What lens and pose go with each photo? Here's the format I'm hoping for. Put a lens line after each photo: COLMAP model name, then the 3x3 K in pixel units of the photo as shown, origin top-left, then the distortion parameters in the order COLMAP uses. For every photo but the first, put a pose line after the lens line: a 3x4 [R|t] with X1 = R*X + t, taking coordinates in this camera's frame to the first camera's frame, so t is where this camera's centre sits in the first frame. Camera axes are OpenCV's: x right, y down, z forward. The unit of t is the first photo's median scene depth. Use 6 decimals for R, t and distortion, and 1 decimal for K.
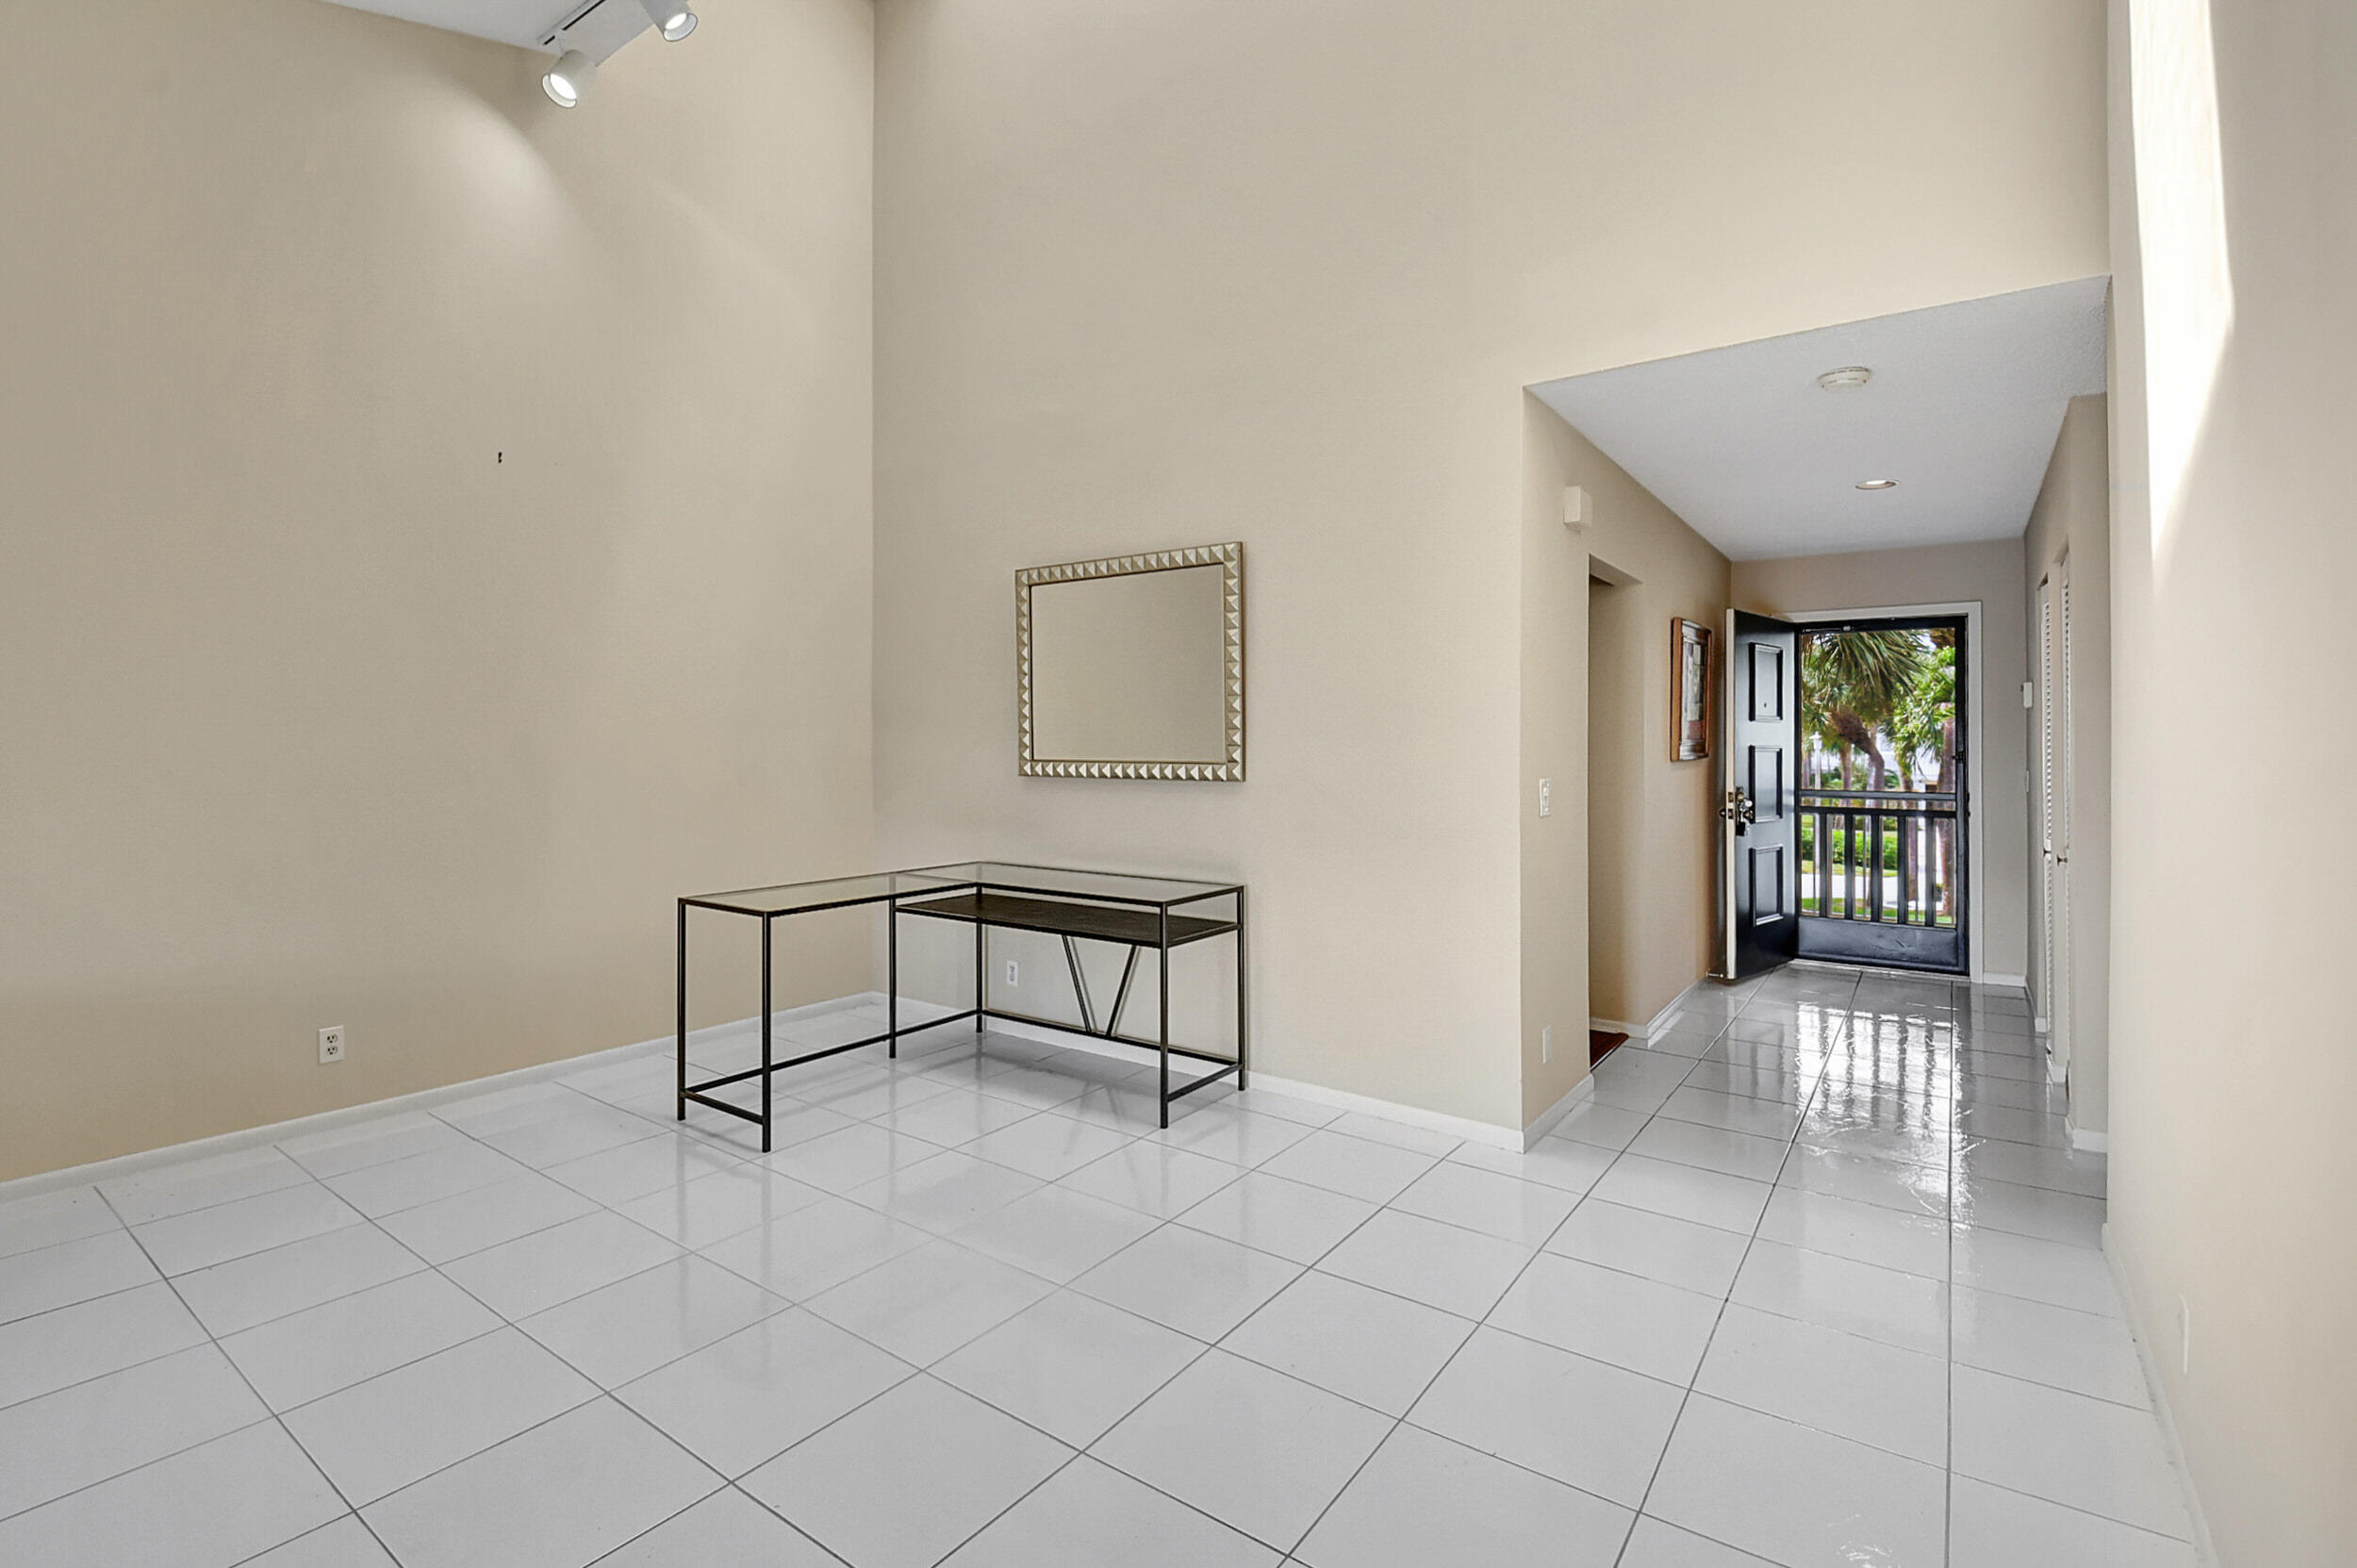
lens RADIAL K [[1068.3, 0, 1165.7], [0, 1068.3, 771.1], [0, 0, 1]] dist [0.001523, -0.014345]
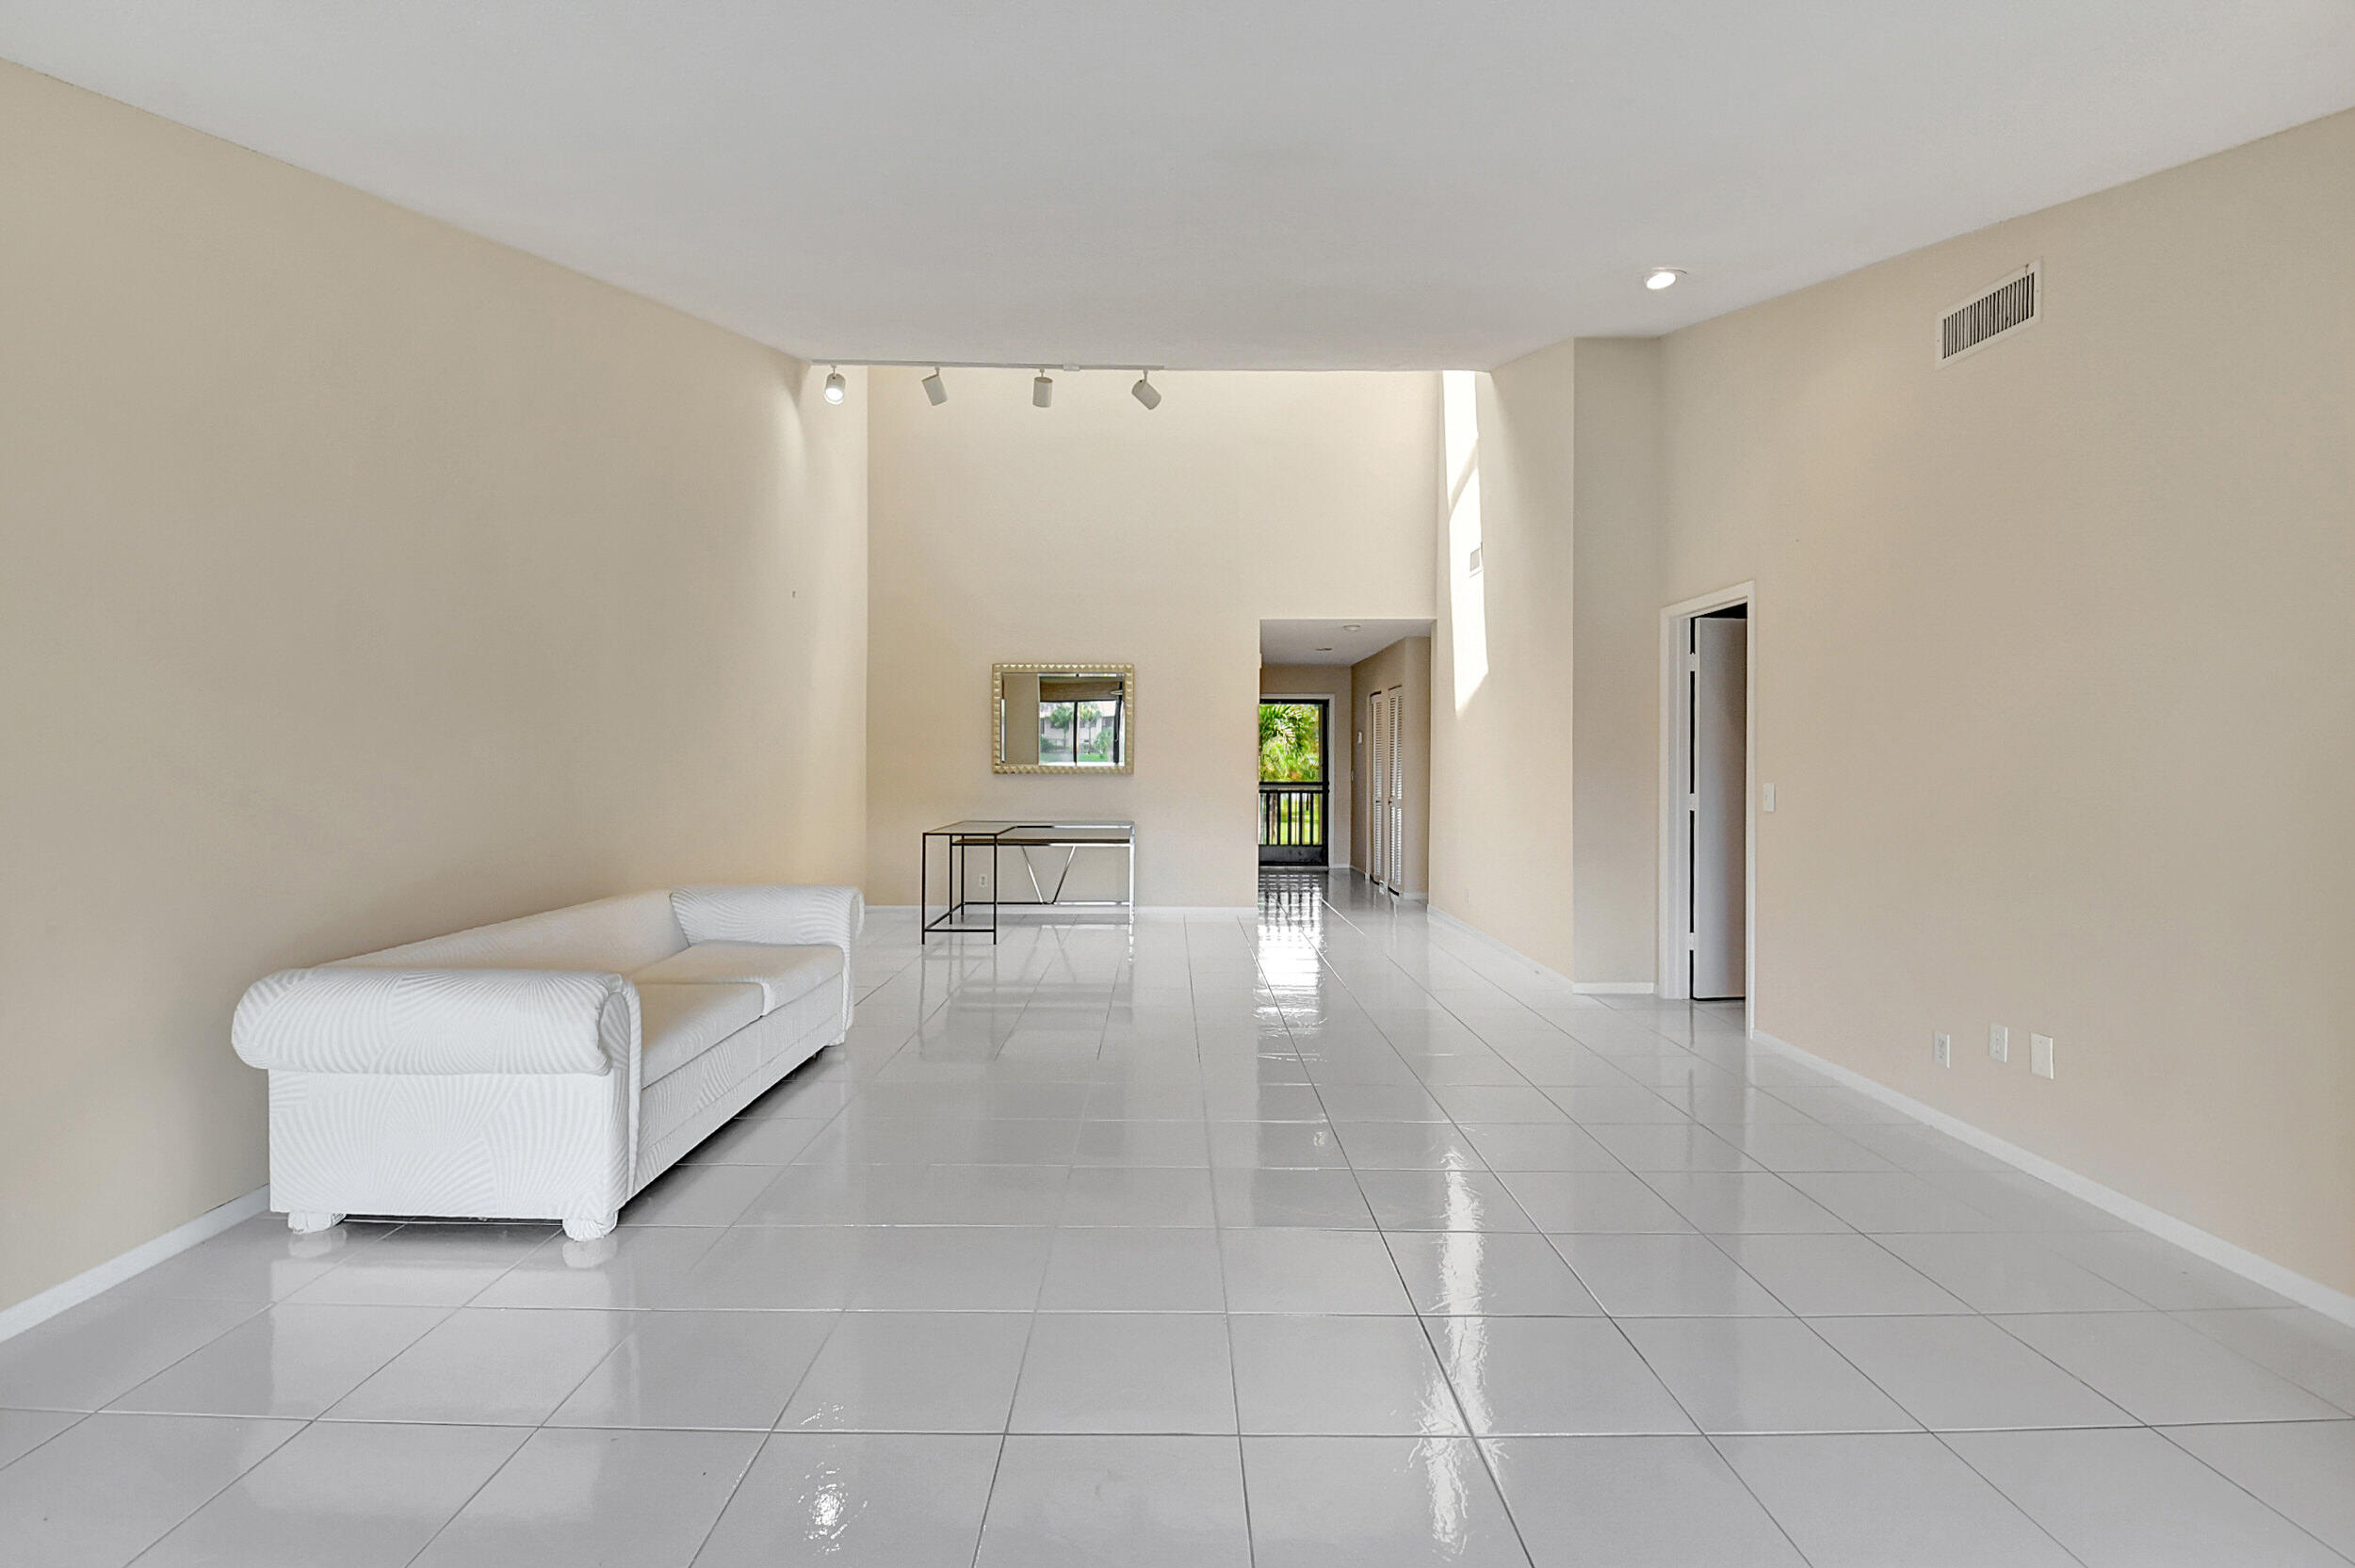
lens RADIAL K [[1067.2, 0, 1164.8], [0, 1067.2, 771.2], [0, 0, 1]] dist [0.001523, -0.014345]
pose [[0.802254, 0.001826, 0.596980, -1.071141], [0.004925, 0.999941, -0.009677, 0.025764], [-0.596962, 0.010704, 0.802198, -0.724314]]
